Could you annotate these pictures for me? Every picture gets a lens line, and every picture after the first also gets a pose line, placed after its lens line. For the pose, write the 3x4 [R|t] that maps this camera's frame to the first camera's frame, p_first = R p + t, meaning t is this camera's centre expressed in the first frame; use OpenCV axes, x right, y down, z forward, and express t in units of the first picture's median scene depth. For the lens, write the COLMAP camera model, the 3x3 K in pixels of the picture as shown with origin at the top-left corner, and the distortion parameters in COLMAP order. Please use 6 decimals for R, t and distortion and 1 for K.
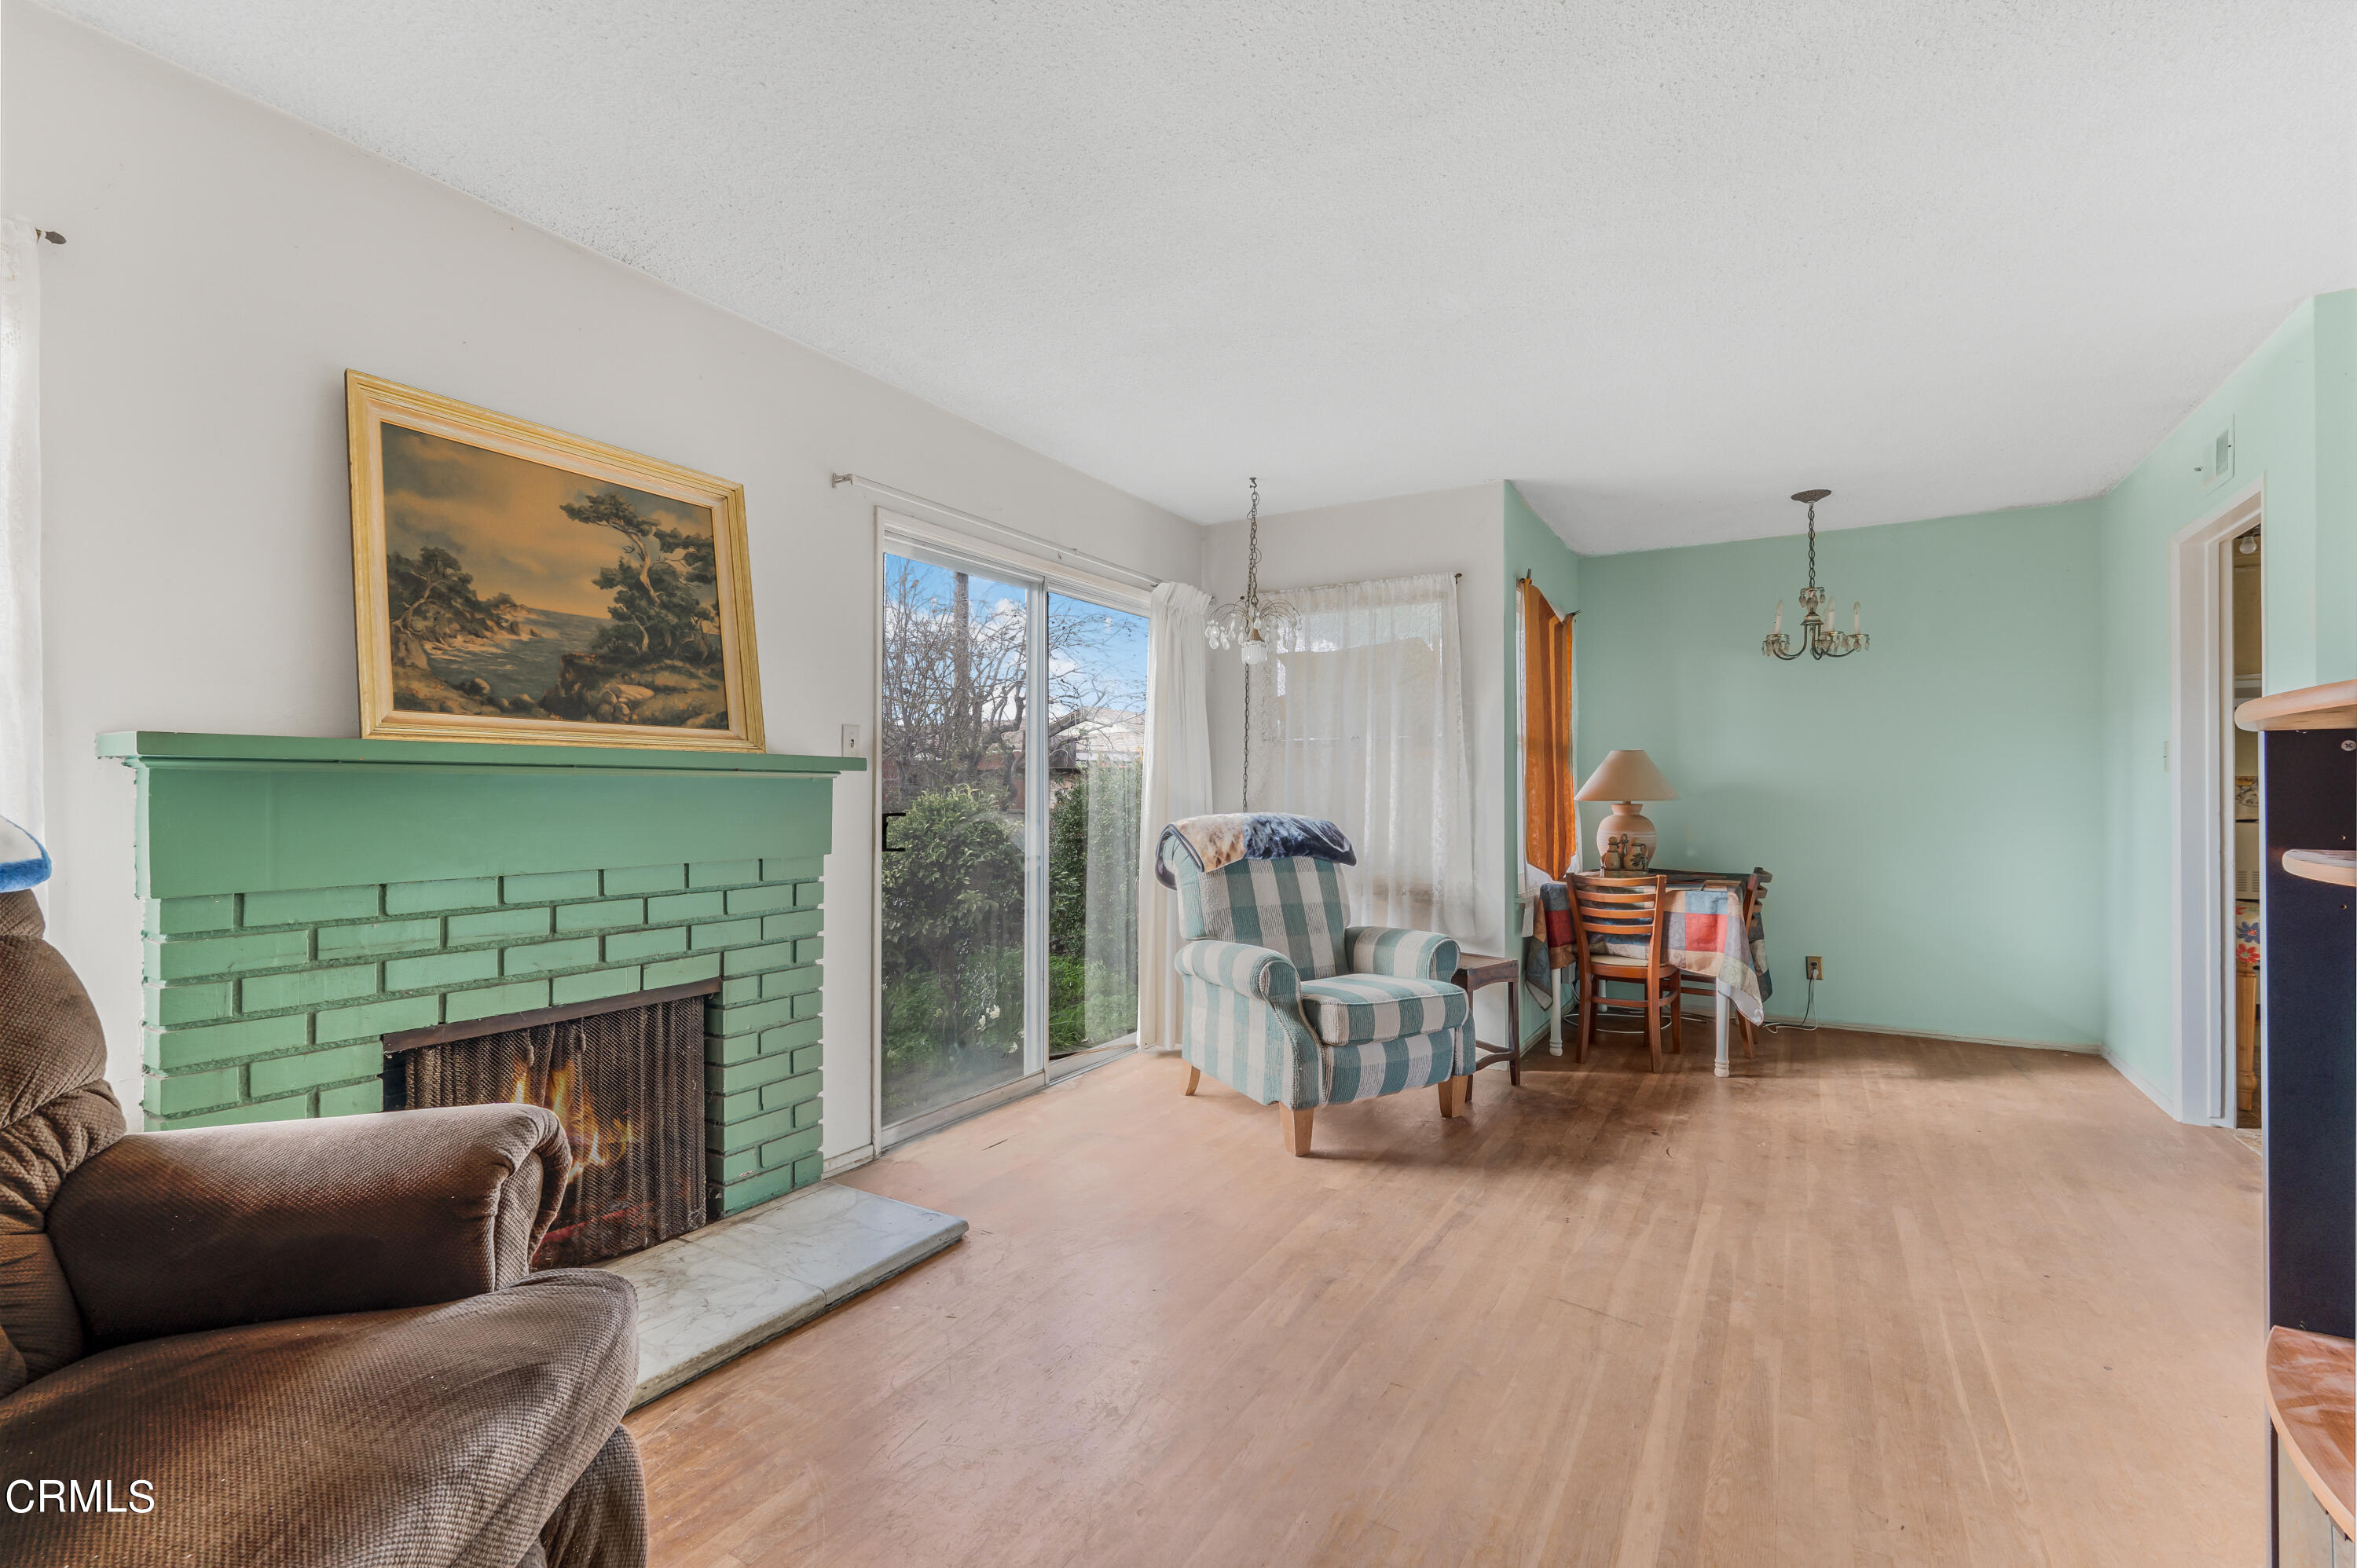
lens RADIAL K [[1038.7, 0, 1178.4], [0, 1038.7, 794.6], [0, 0, 1]] dist [-0.001871, -0.000166]
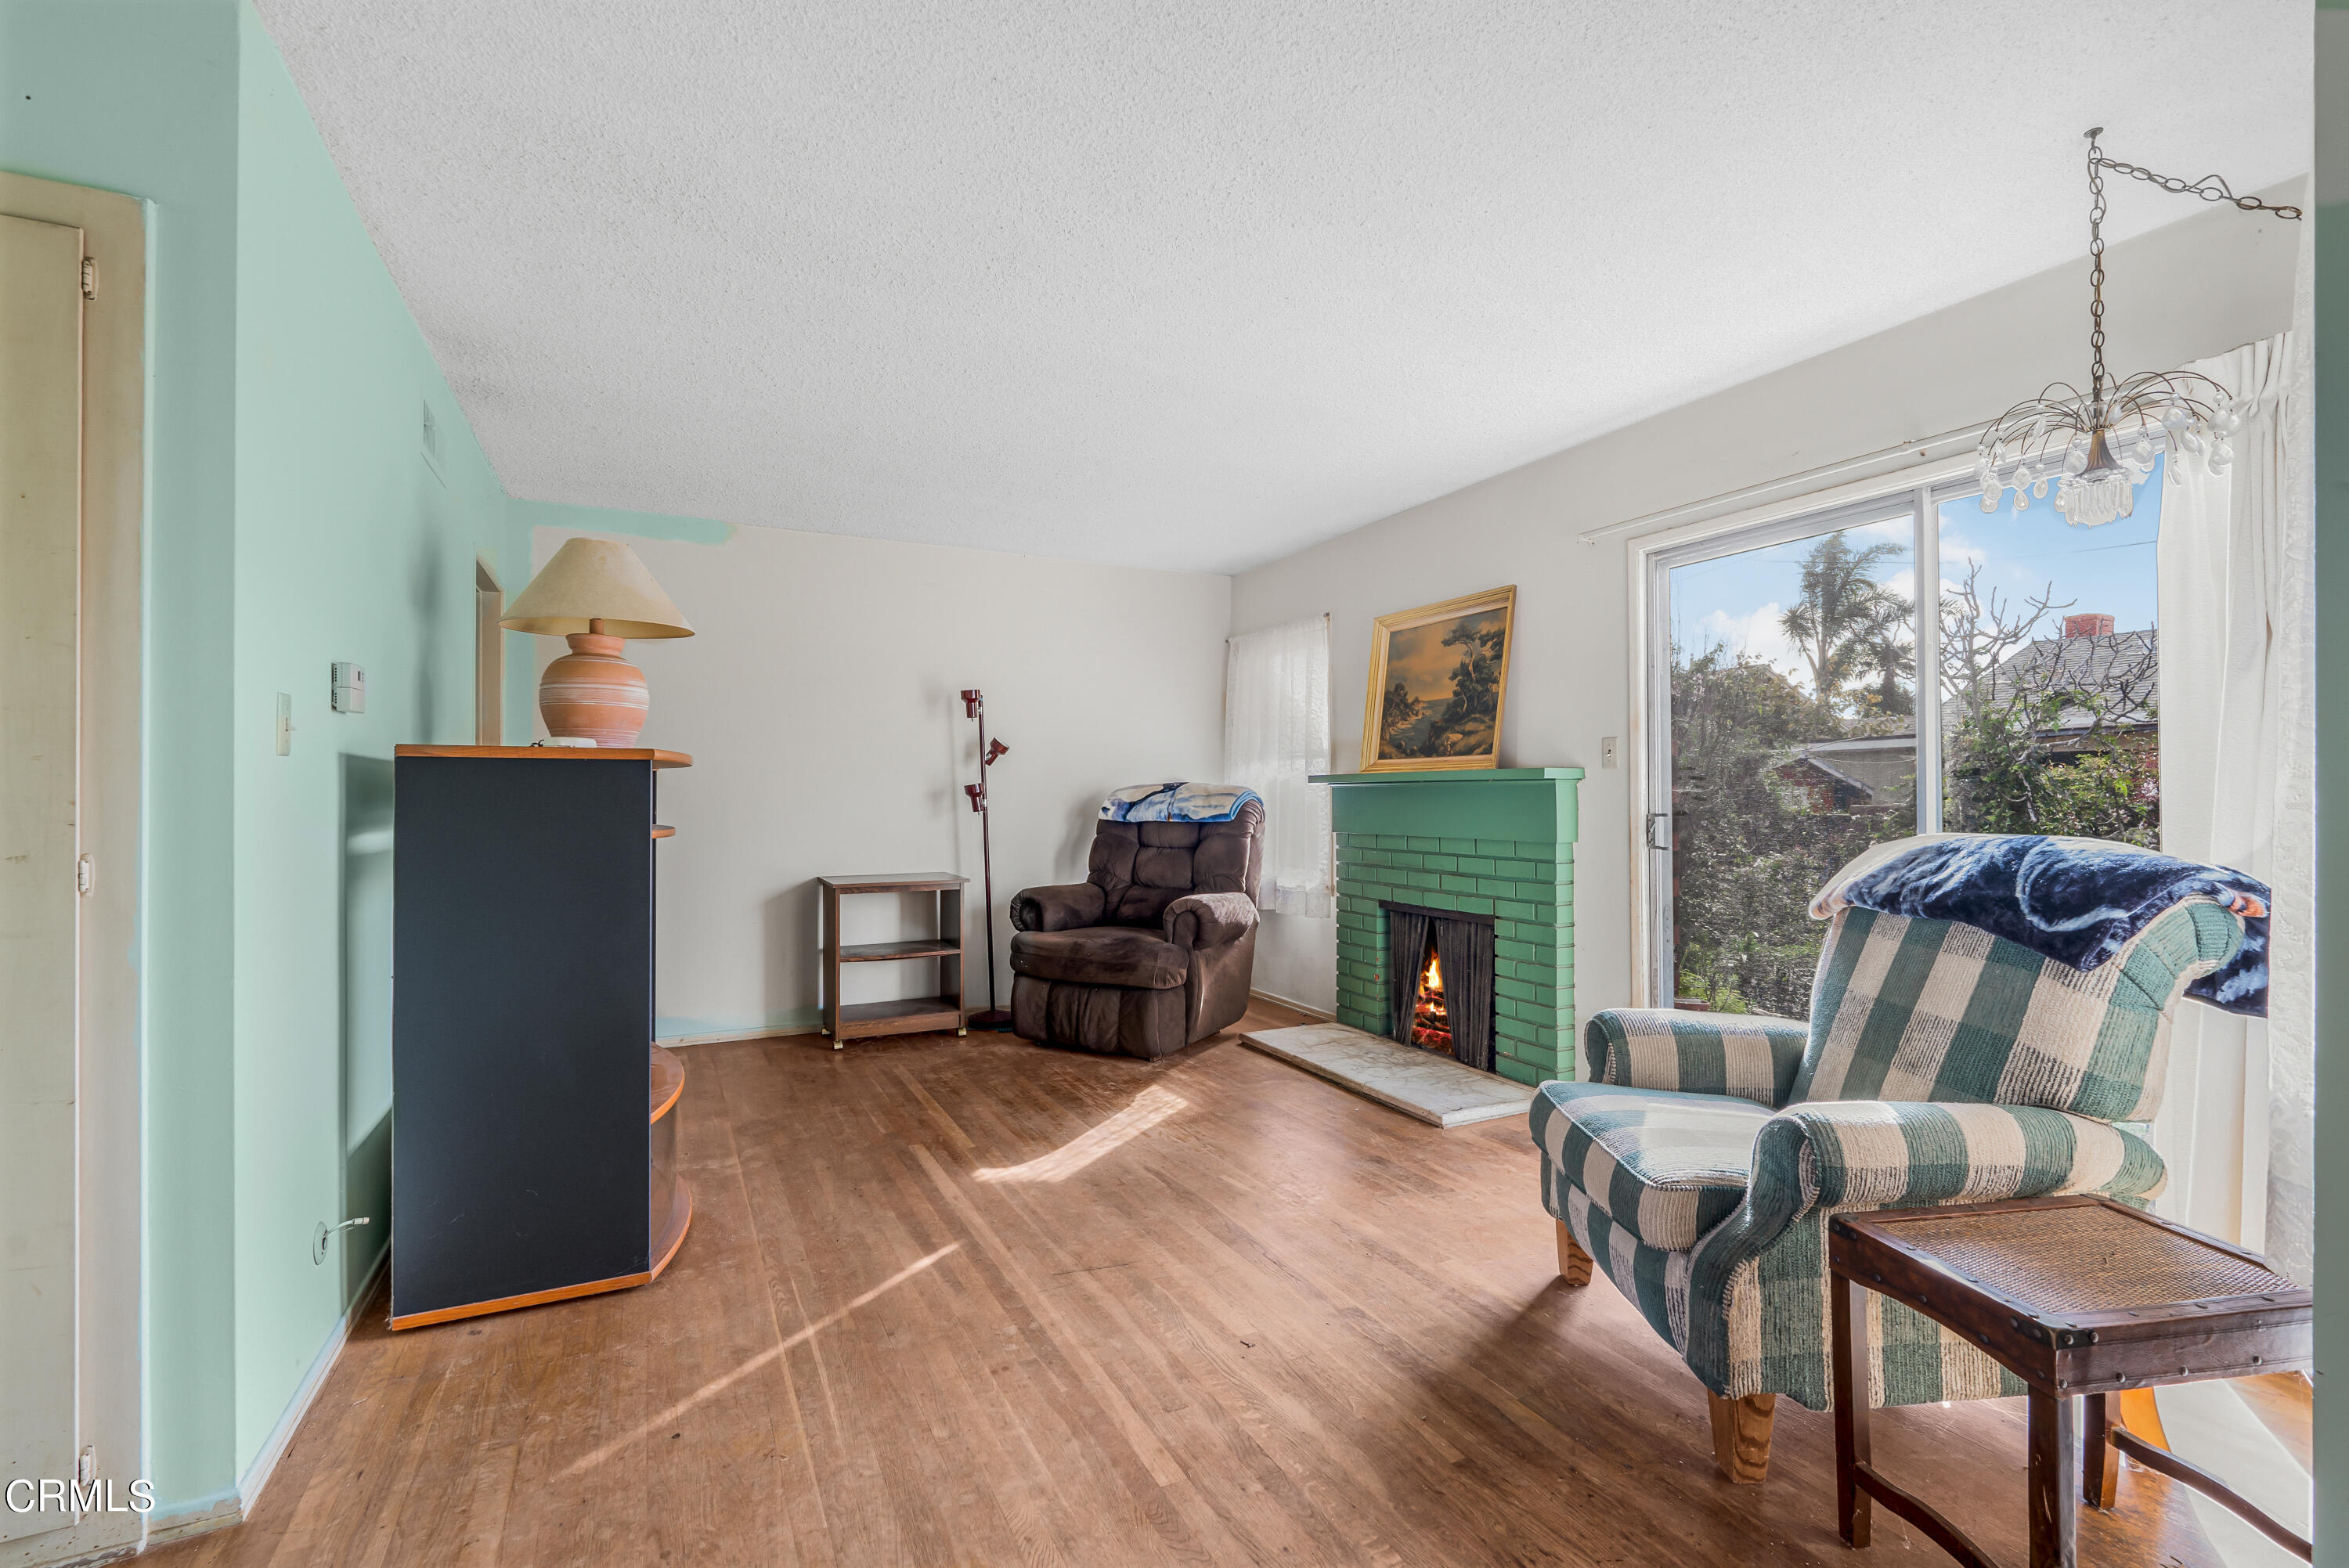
lens RADIAL K [[1035.1, 0, 1187.2], [0, 1035.1, 786.7], [0, 0, 1]] dist [-0.001871, -0.000166]
pose [[-0.525774, -0.004325, -0.850613, 1.183733], [0.004318, 0.999961, -0.007754, -0.004771], [0.850613, -0.007750, -0.525735, 1.532317]]
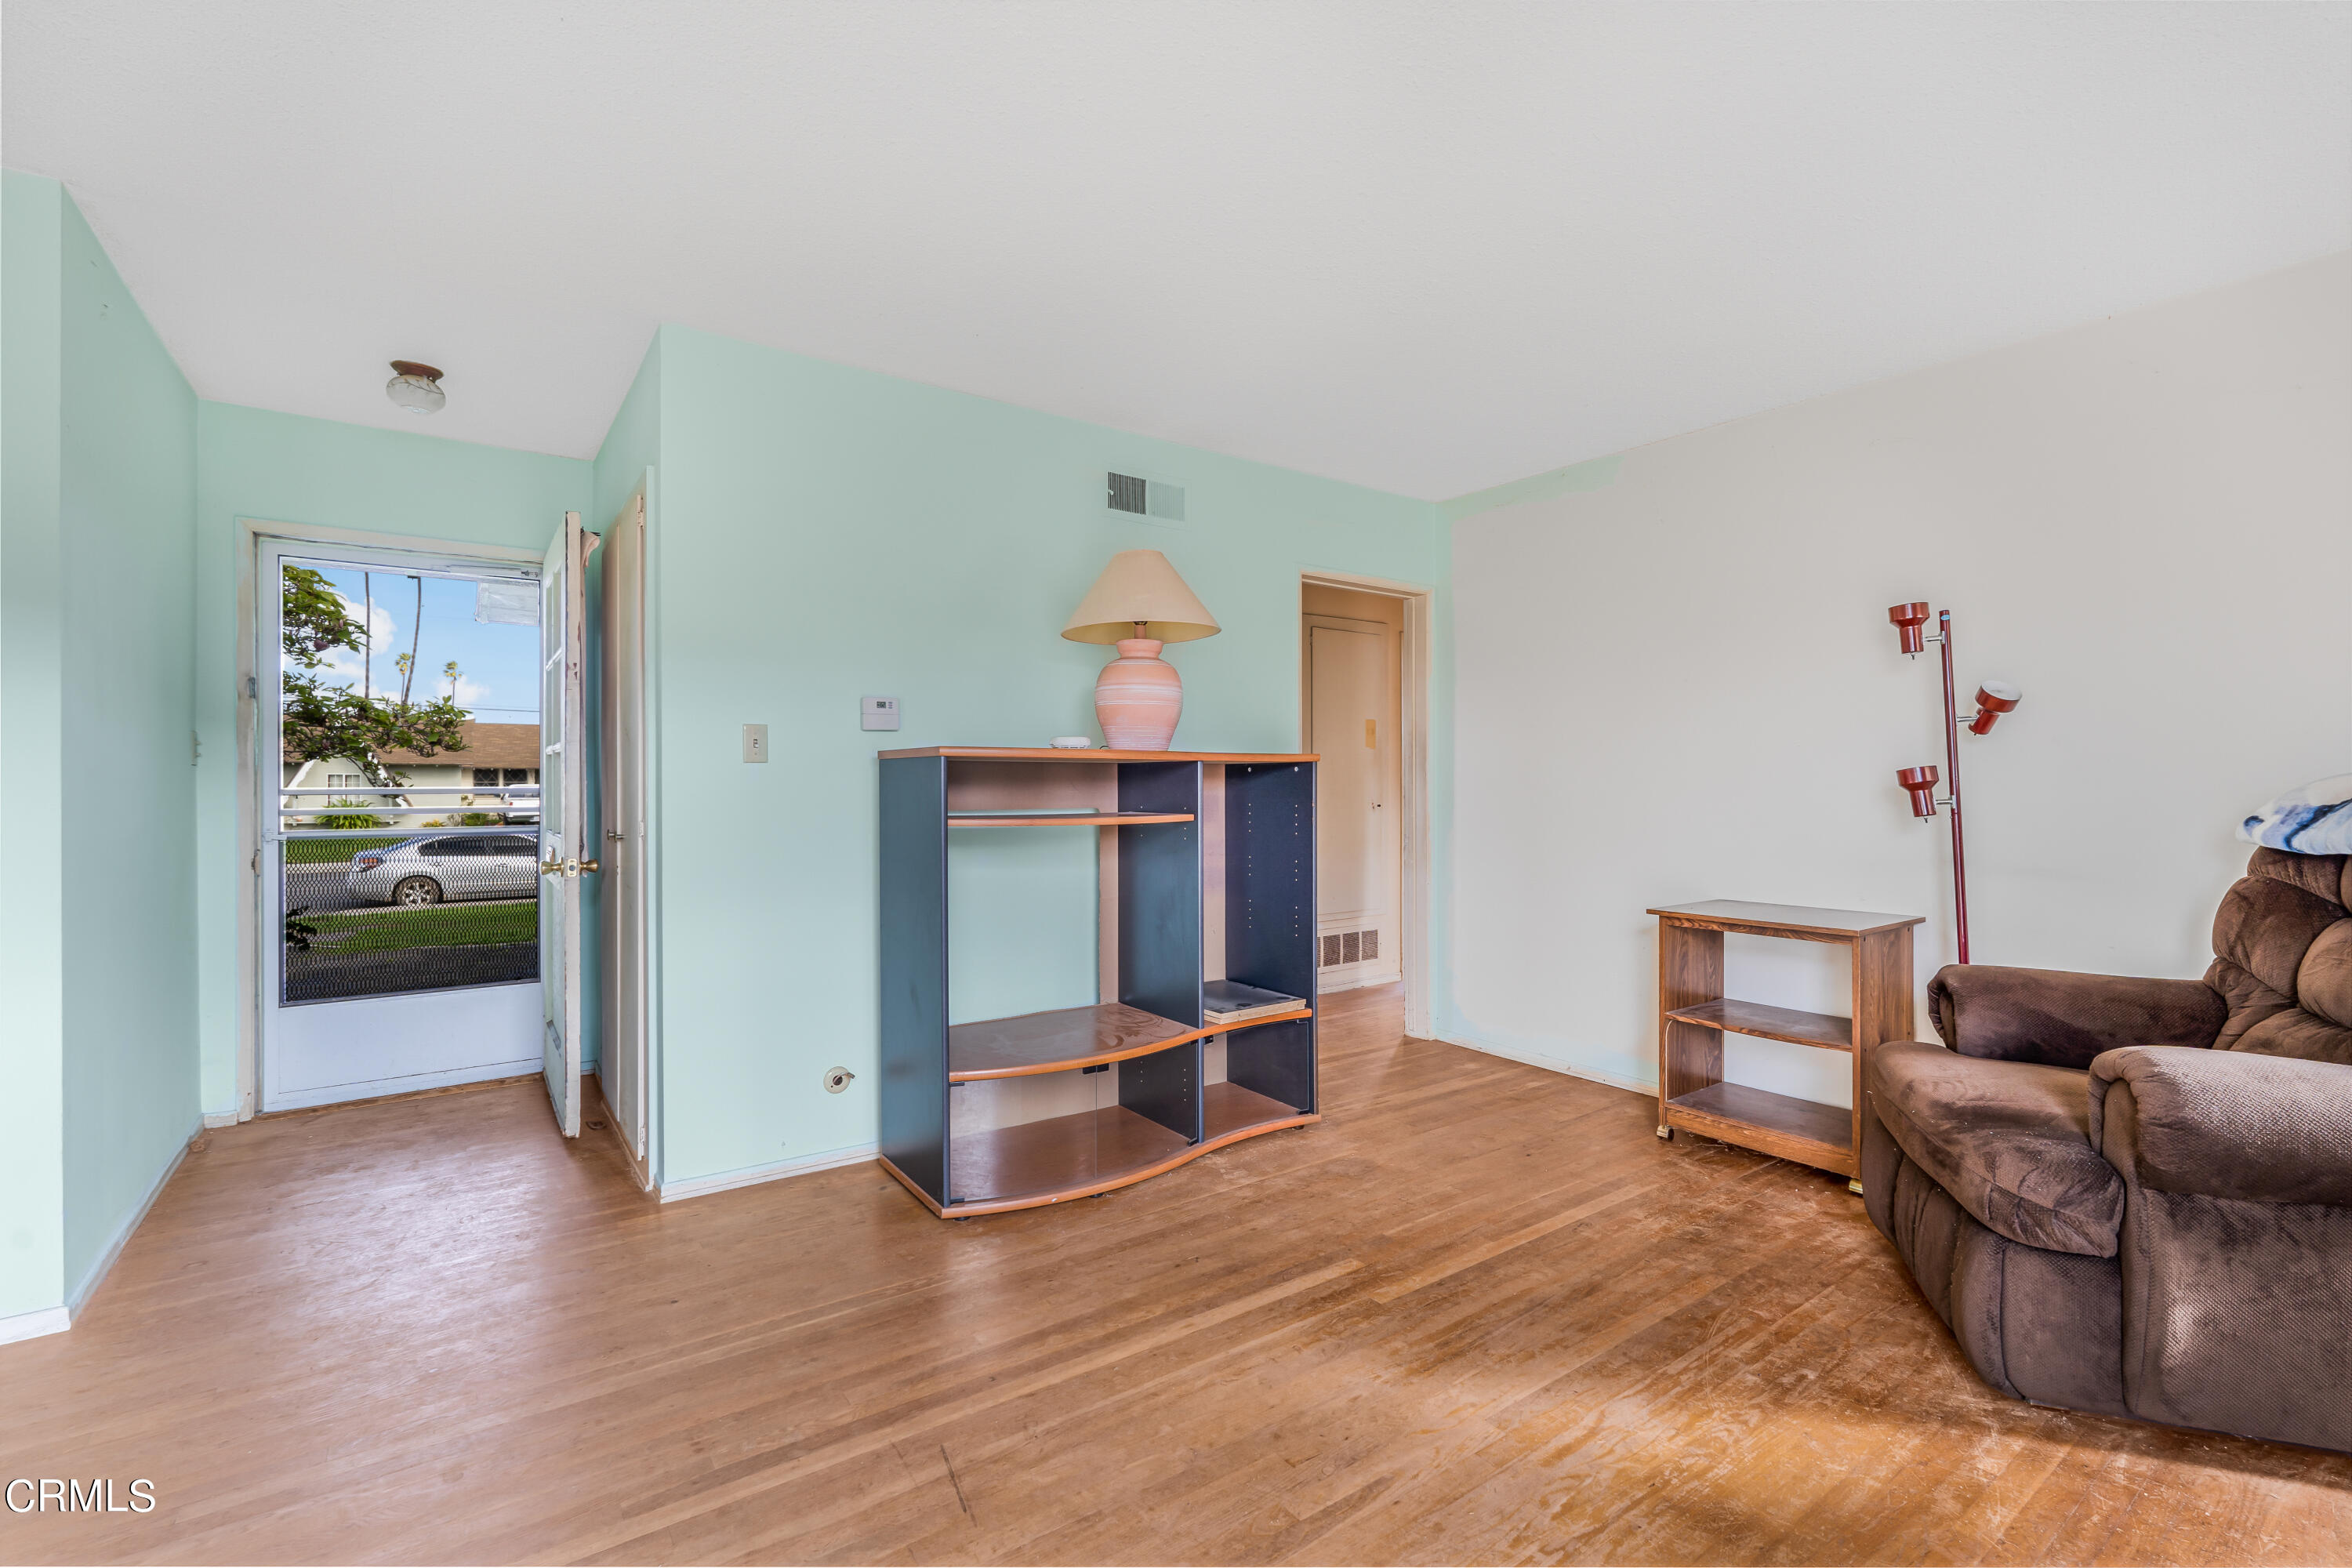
lens RADIAL K [[1006.2, 0, 1183.6], [0, 1006.2, 794.1], [0, 0, 1]] dist [-0.007673, -0.000443]
pose [[-0.919109, 0.001582, 0.393999, -0.034067], [-0.000753, 0.999983, -0.005770, 0.006065], [-0.394002, -0.005600, -0.919093, 1.473780]]
